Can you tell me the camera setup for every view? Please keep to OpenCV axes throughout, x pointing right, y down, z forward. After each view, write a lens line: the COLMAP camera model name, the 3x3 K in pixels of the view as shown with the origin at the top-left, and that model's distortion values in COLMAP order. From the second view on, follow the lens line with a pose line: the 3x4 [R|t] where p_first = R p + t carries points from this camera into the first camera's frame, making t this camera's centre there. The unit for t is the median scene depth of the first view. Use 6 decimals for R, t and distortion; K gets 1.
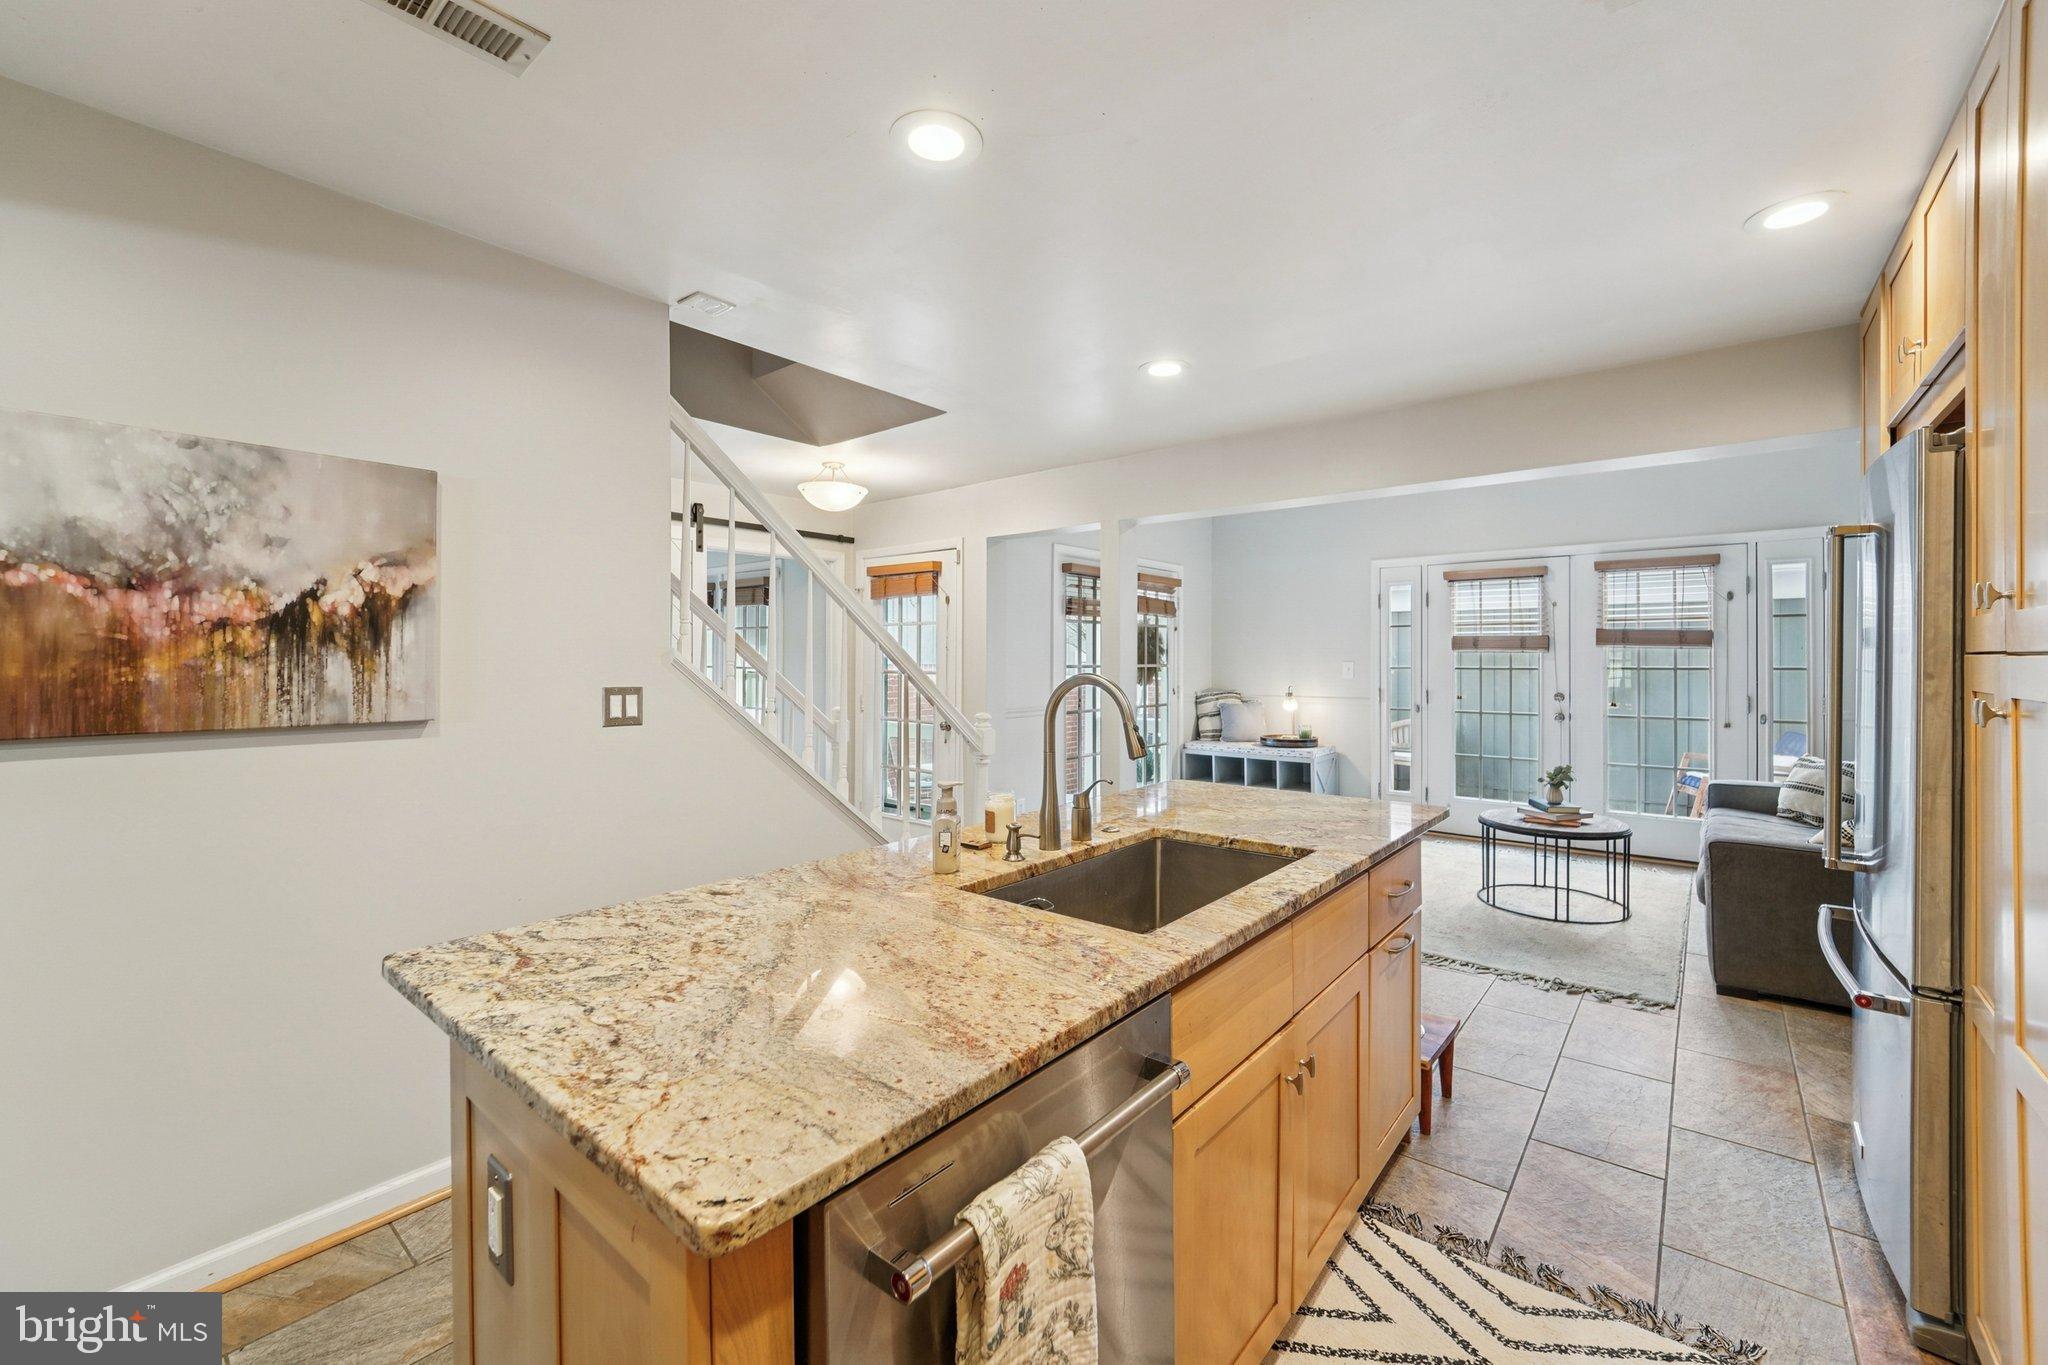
lens RADIAL K [[818.1, 0, 1029.7], [0, 818.1, 671.0], [0, 0, 1]] dist [-0.010274, -0.000131]
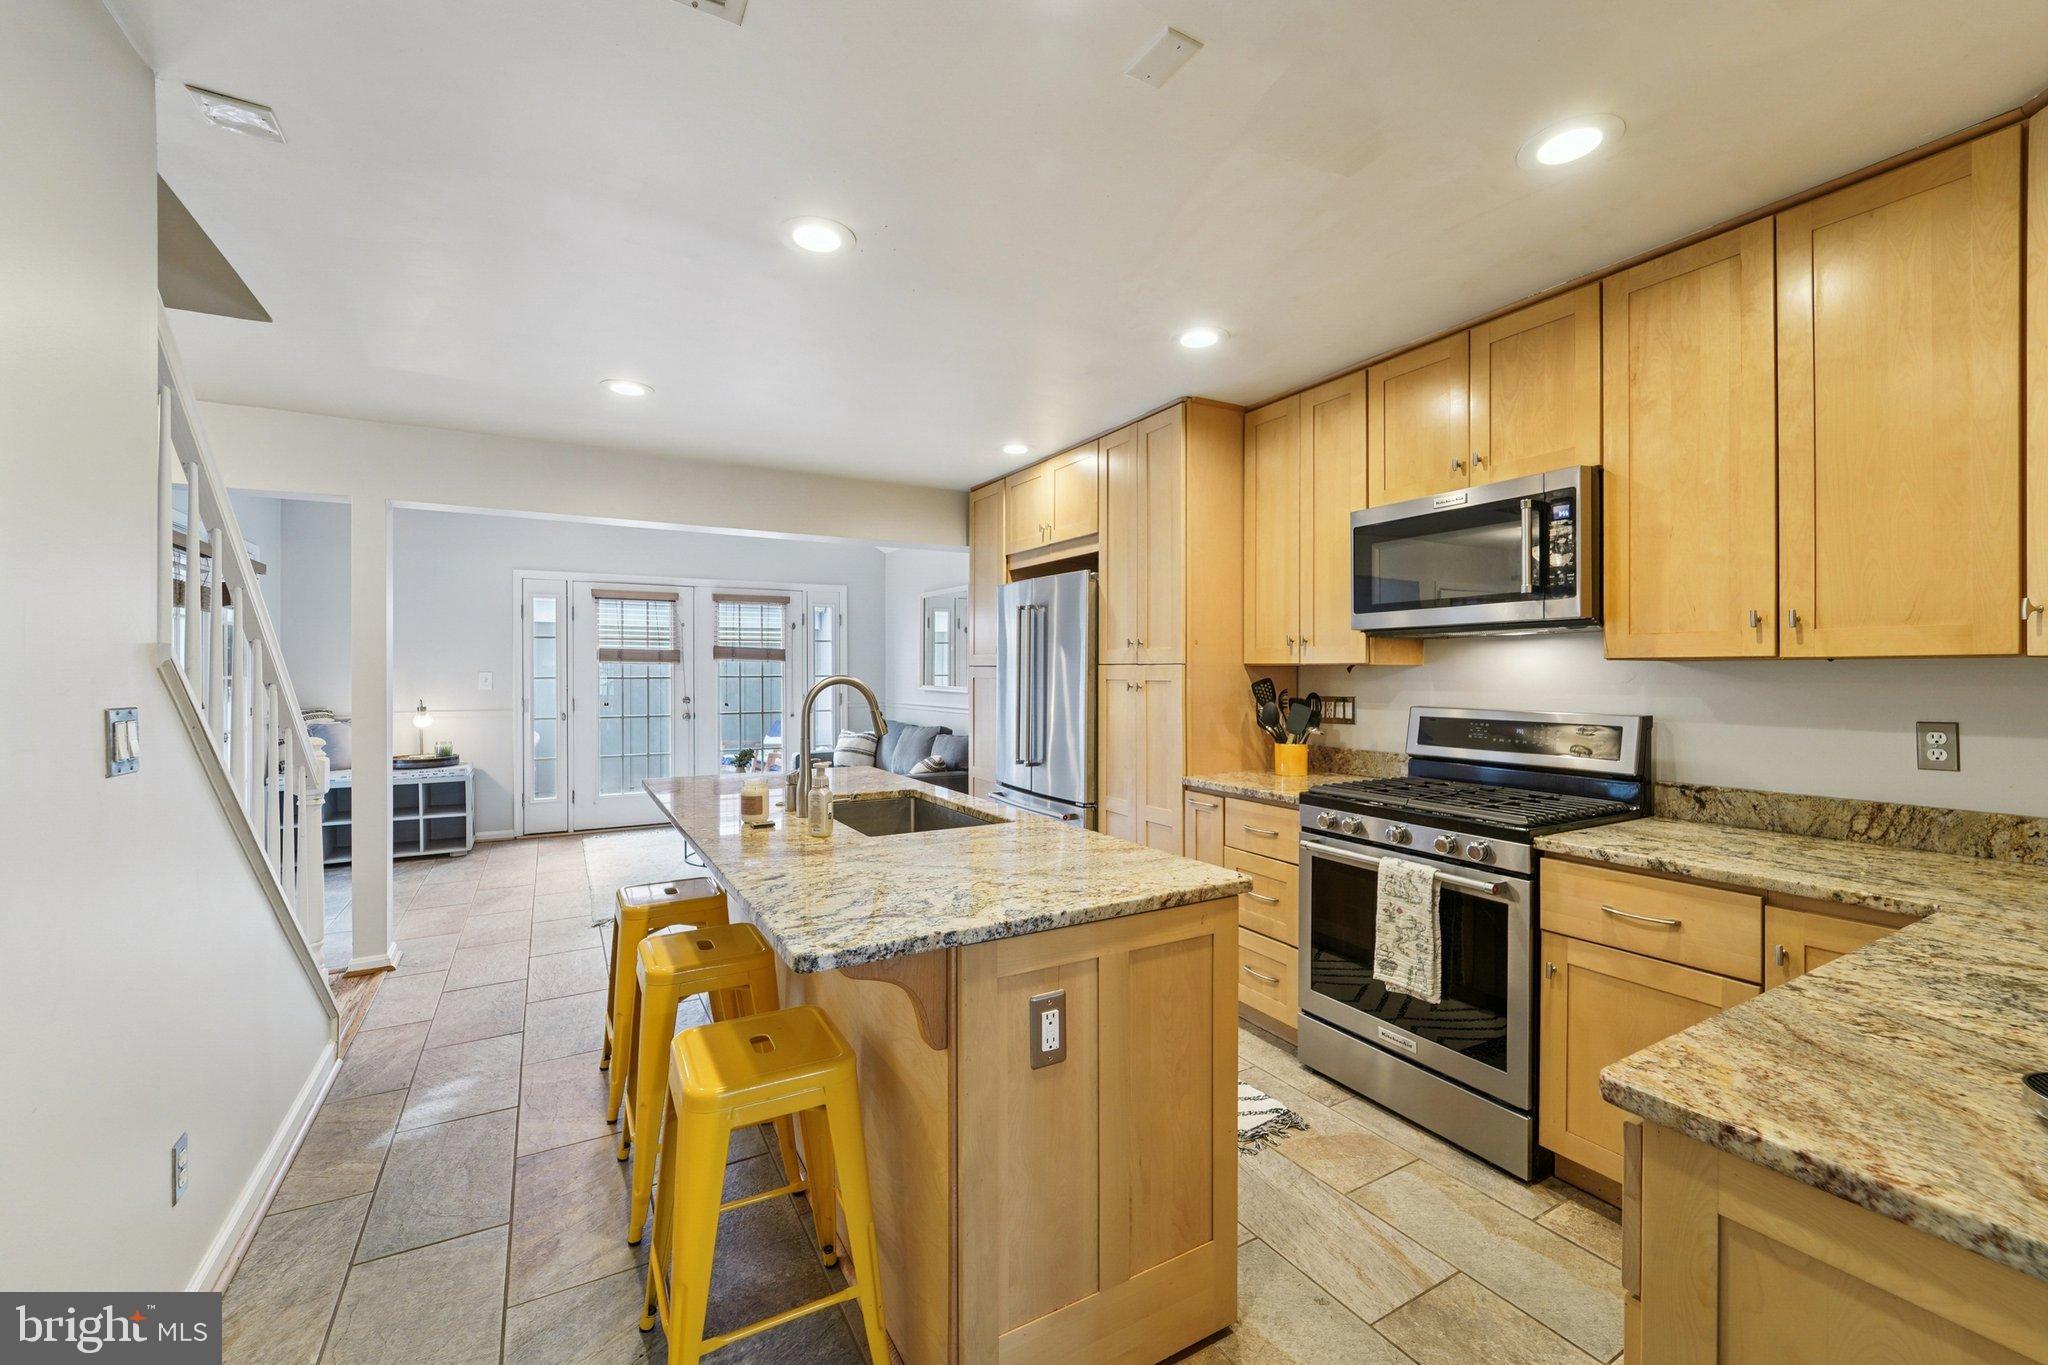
lens RADIAL K [[818.1, 0, 1029.7], [0, 818.1, 671.0], [0, 0, 1]] dist [-0.010274, -0.000131]
pose [[0.355776, 0.001478, 0.934570, -0.770172], [0.014213, 0.999875, -0.006992, 0.009144], [-0.934463, 0.015770, 0.355710, 0.184184]]
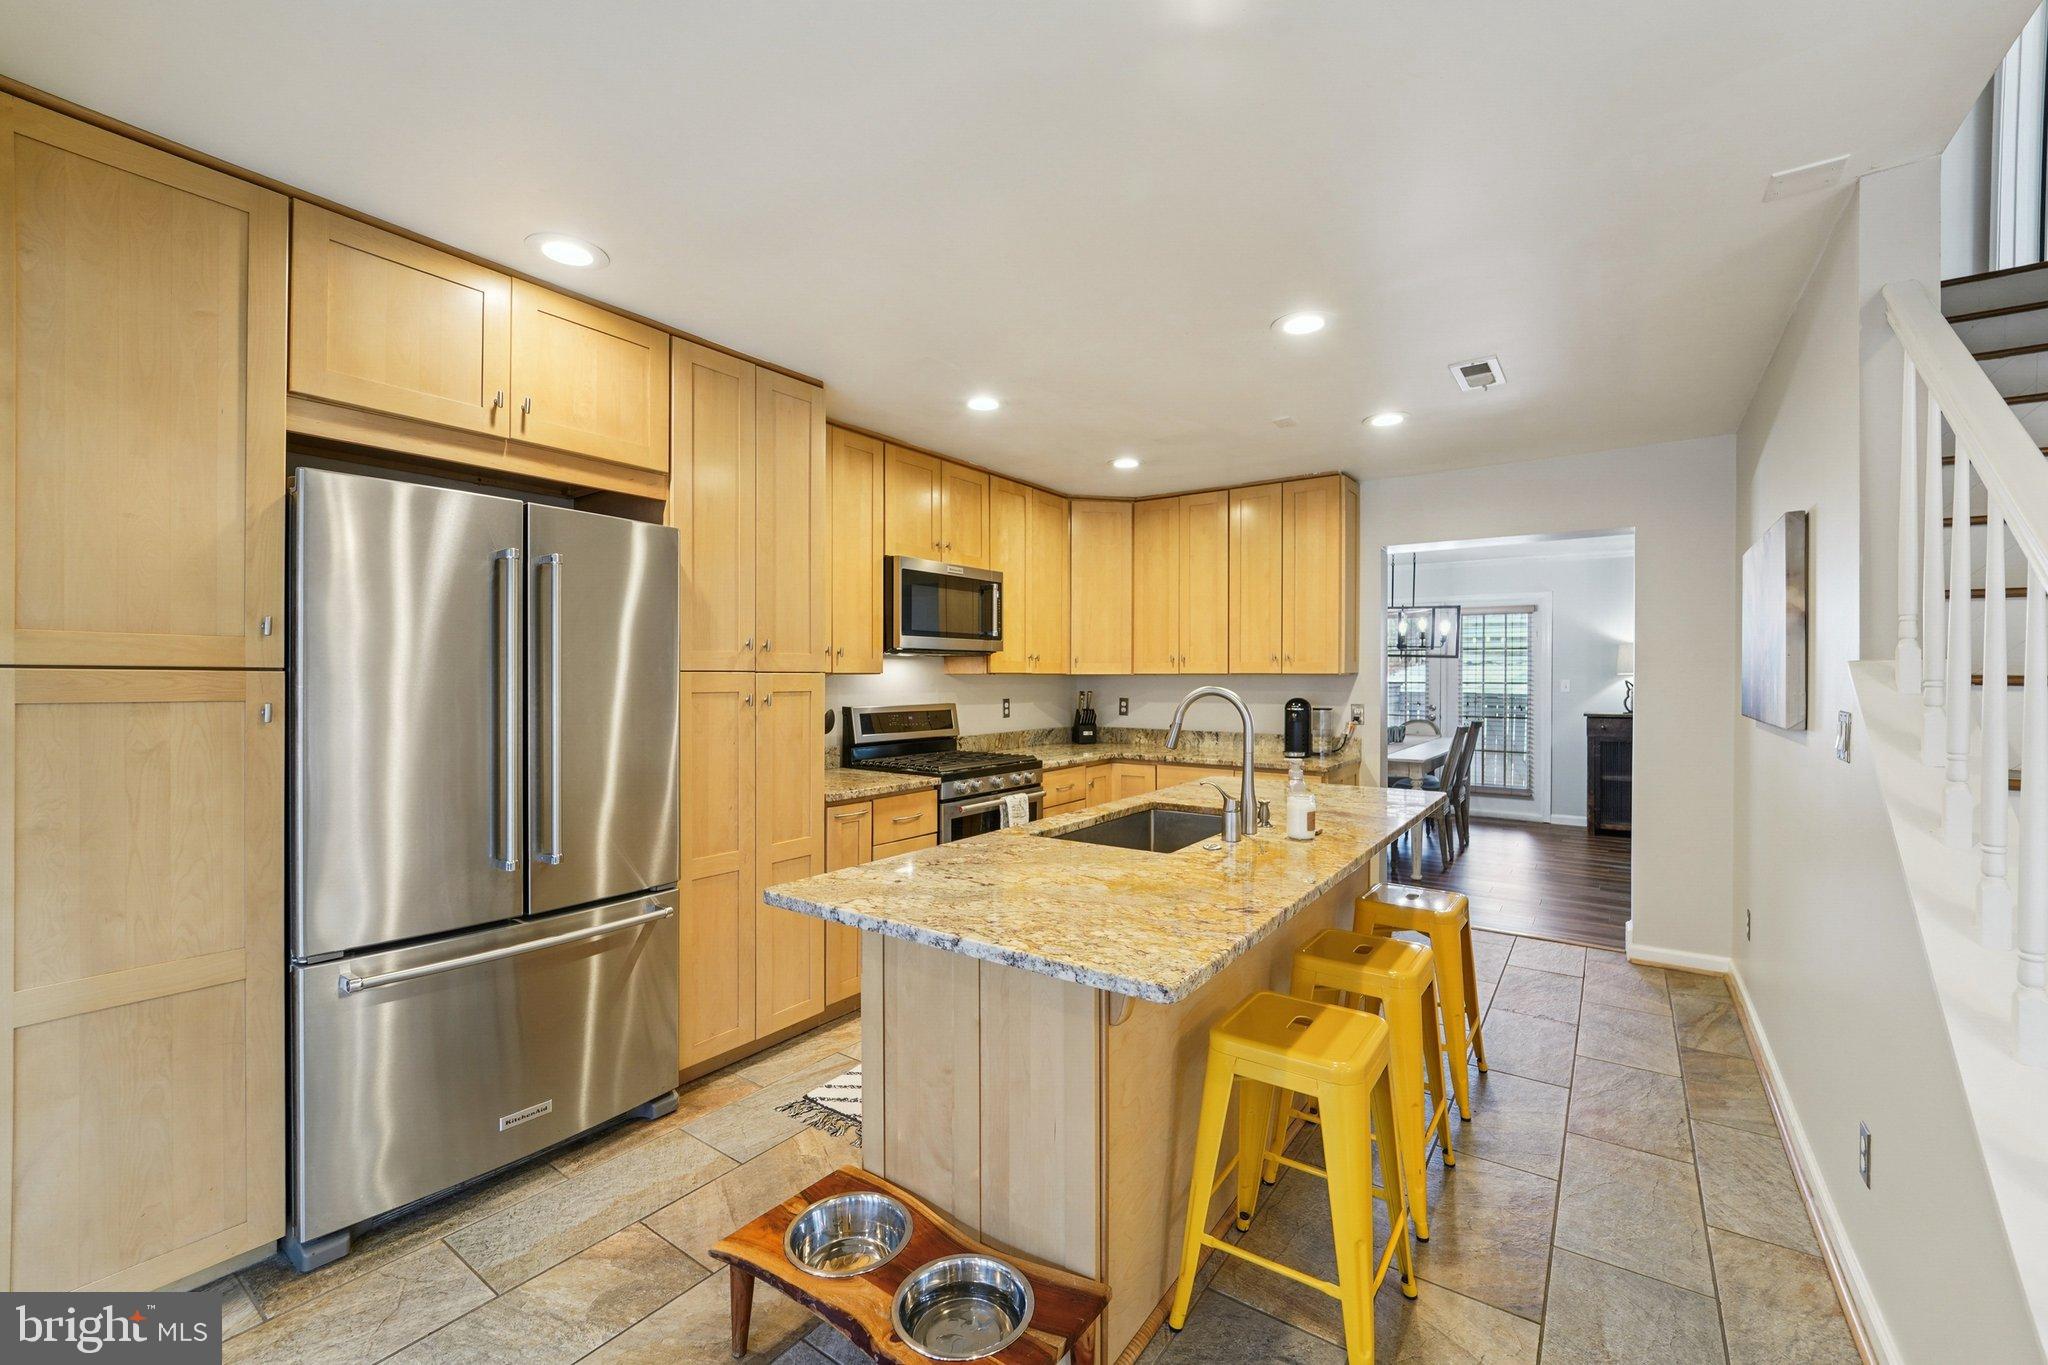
lens RADIAL K [[831.0, 0, 1024.0], [0, 831.0, 682.5], [0, 0, 1]] dist [-0.022866, -0.000167]
pose [[-0.998166, 0.000172, -0.060538, 0.309146], [-0.001164, 0.999757, 0.022026, -0.019360], [0.060527, 0.022056, -0.997923, 1.637730]]
